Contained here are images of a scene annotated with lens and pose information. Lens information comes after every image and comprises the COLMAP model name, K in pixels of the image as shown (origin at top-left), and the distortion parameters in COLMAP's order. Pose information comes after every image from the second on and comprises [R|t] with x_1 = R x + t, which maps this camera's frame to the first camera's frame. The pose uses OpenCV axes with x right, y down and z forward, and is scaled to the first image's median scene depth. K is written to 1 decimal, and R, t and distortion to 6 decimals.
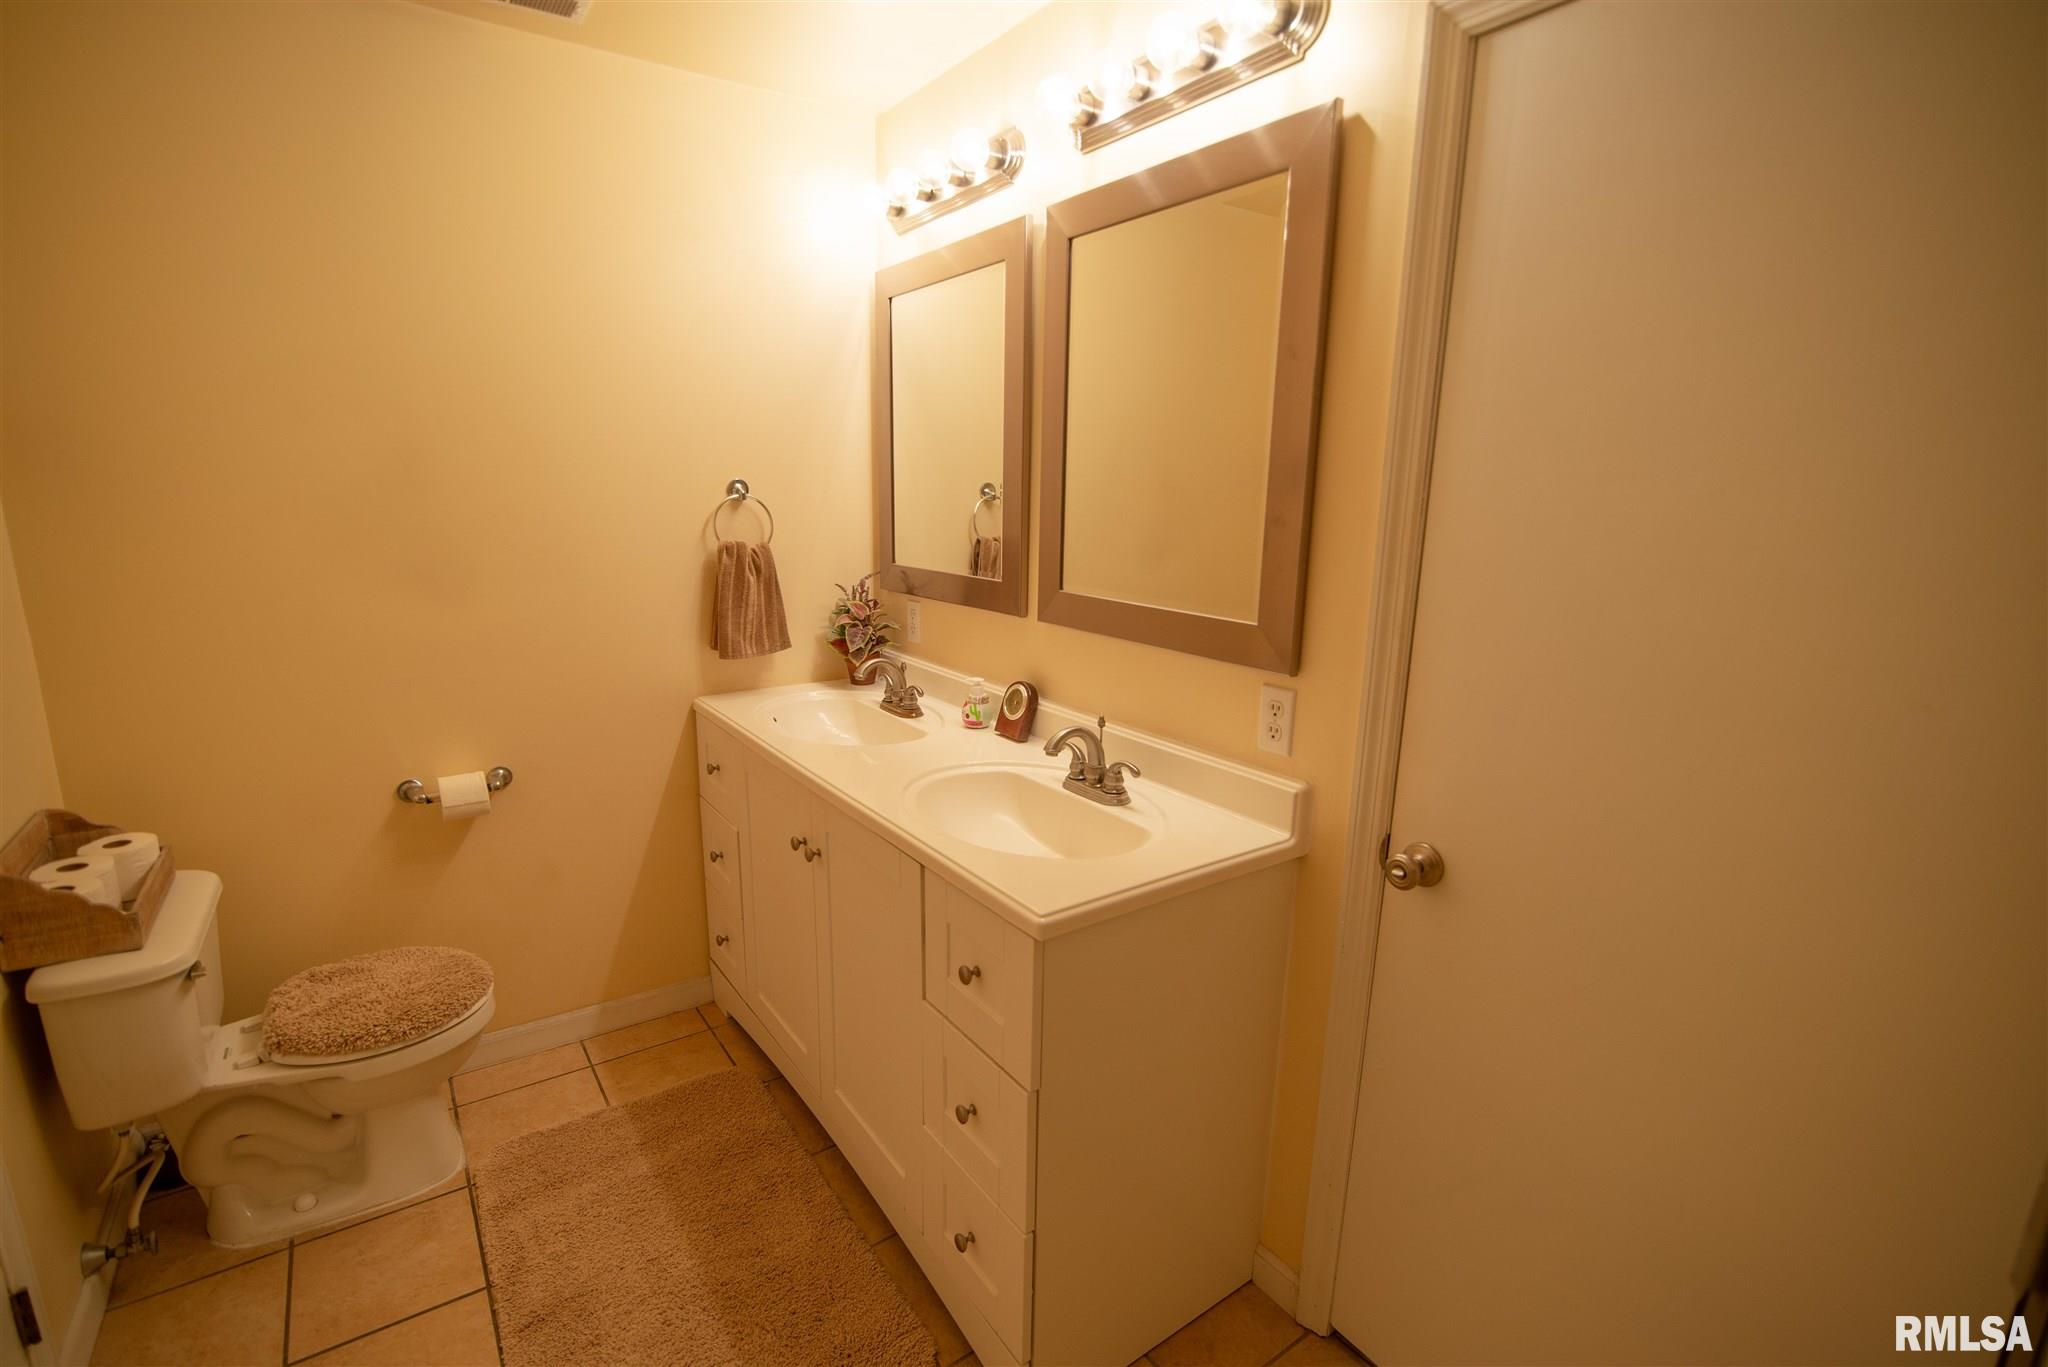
lens RADIAL K [[931.4, 0, 1015.8], [0, 931.4, 691.8], [0, 0, 1]] dist [-0.019158, -0.000049]
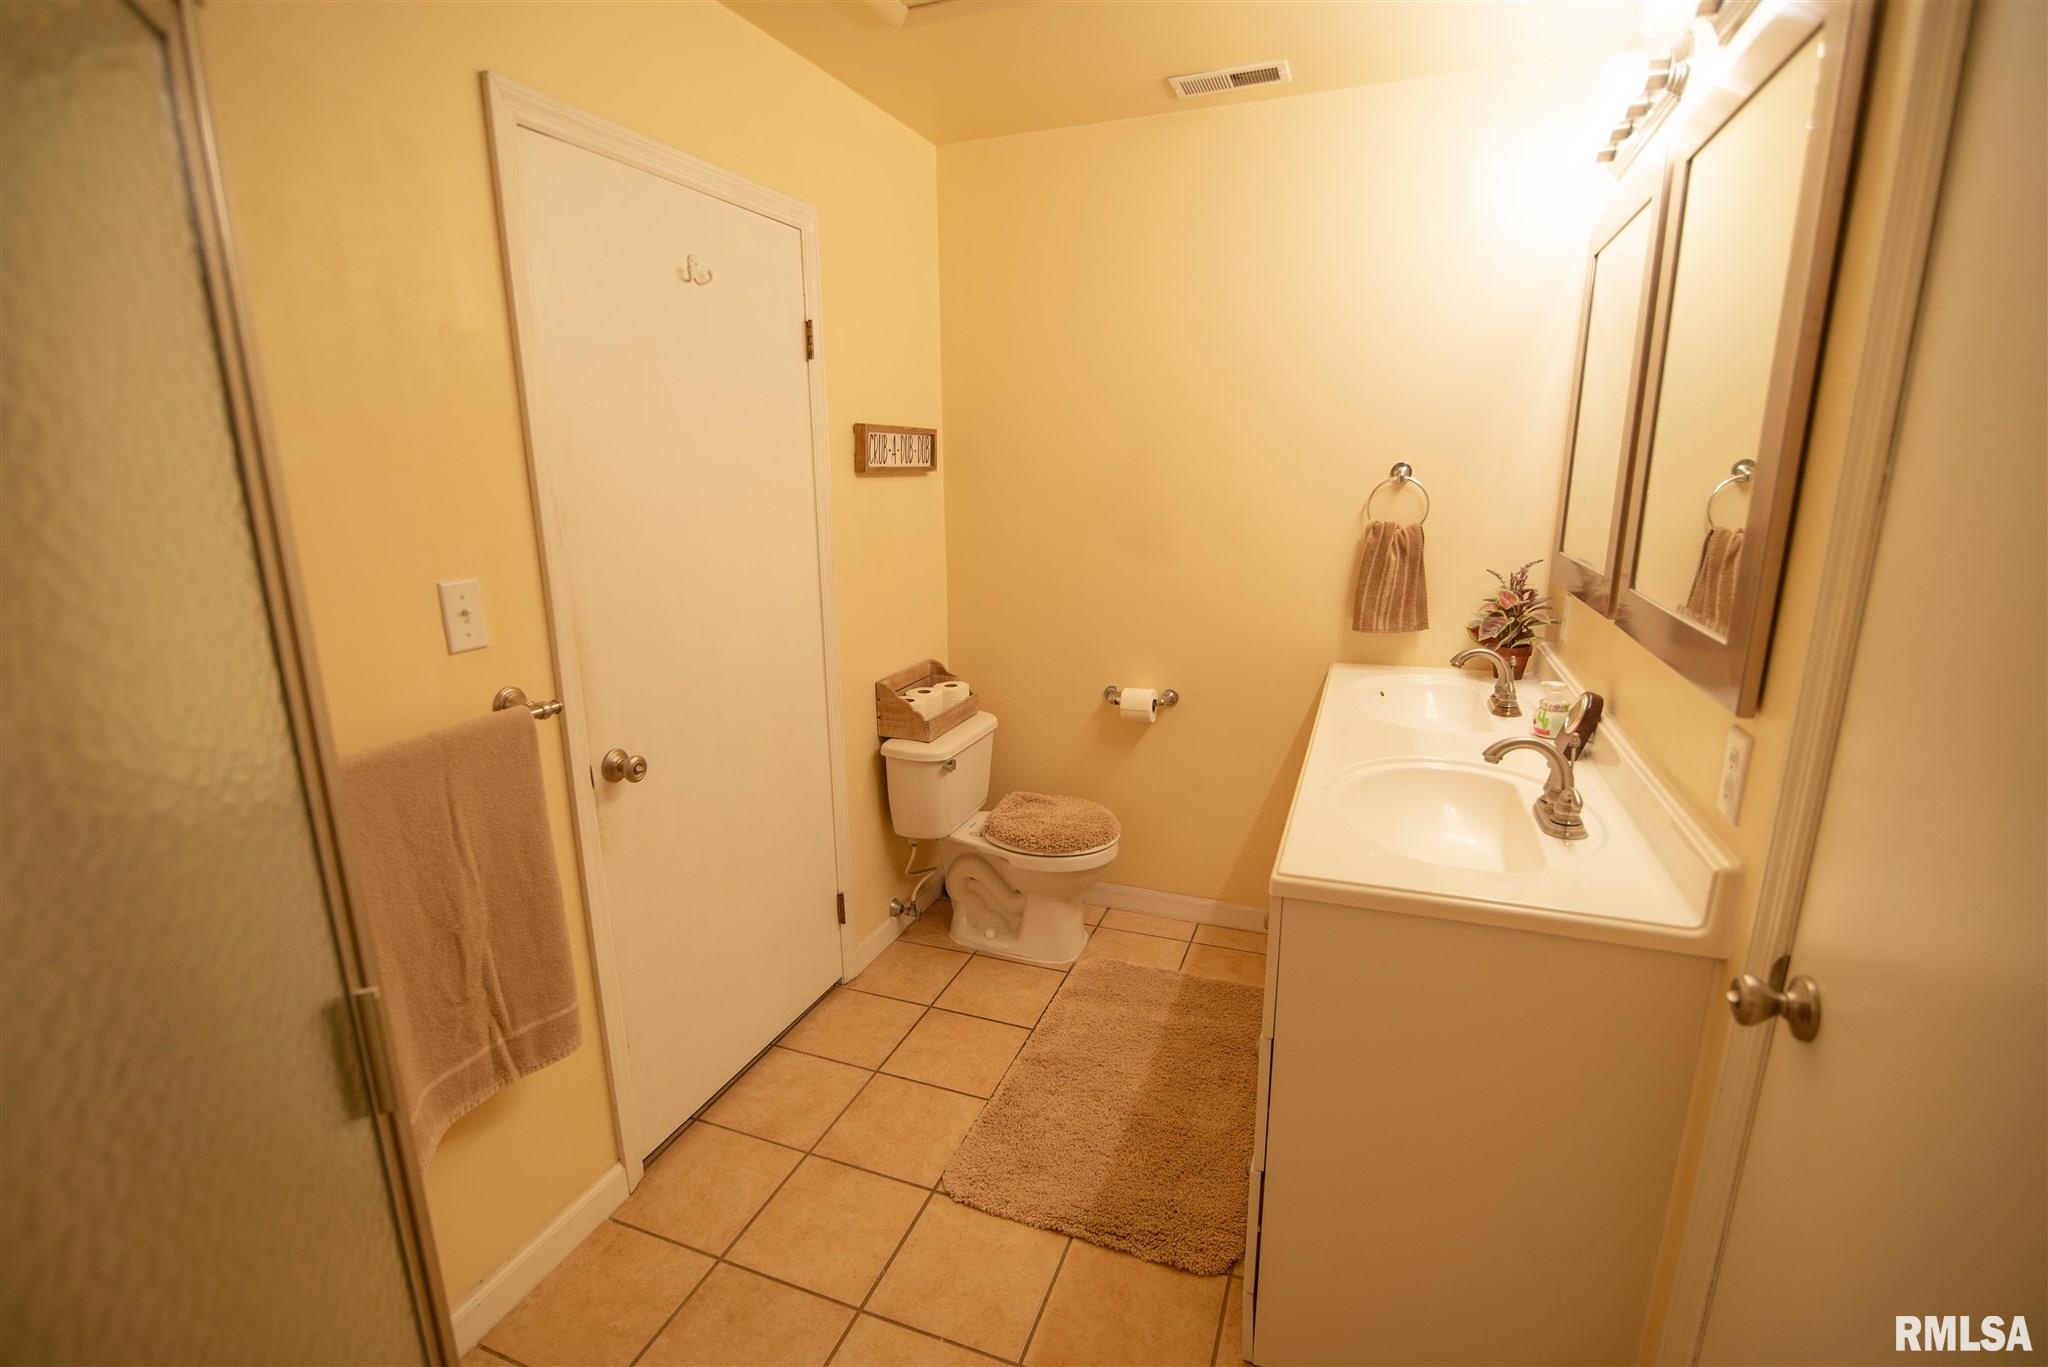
lens RADIAL K [[931.4, 0, 1010.1], [0, 931.4, 688.9], [0, 0, 1]] dist [-0.019158, -0.000049]
pose [[0.558104, 0.170804, -0.812001, 0.409337], [-0.158245, 0.982534, 0.097911, -0.012936], [0.814542, 0.073851, 0.575385, 0.073001]]
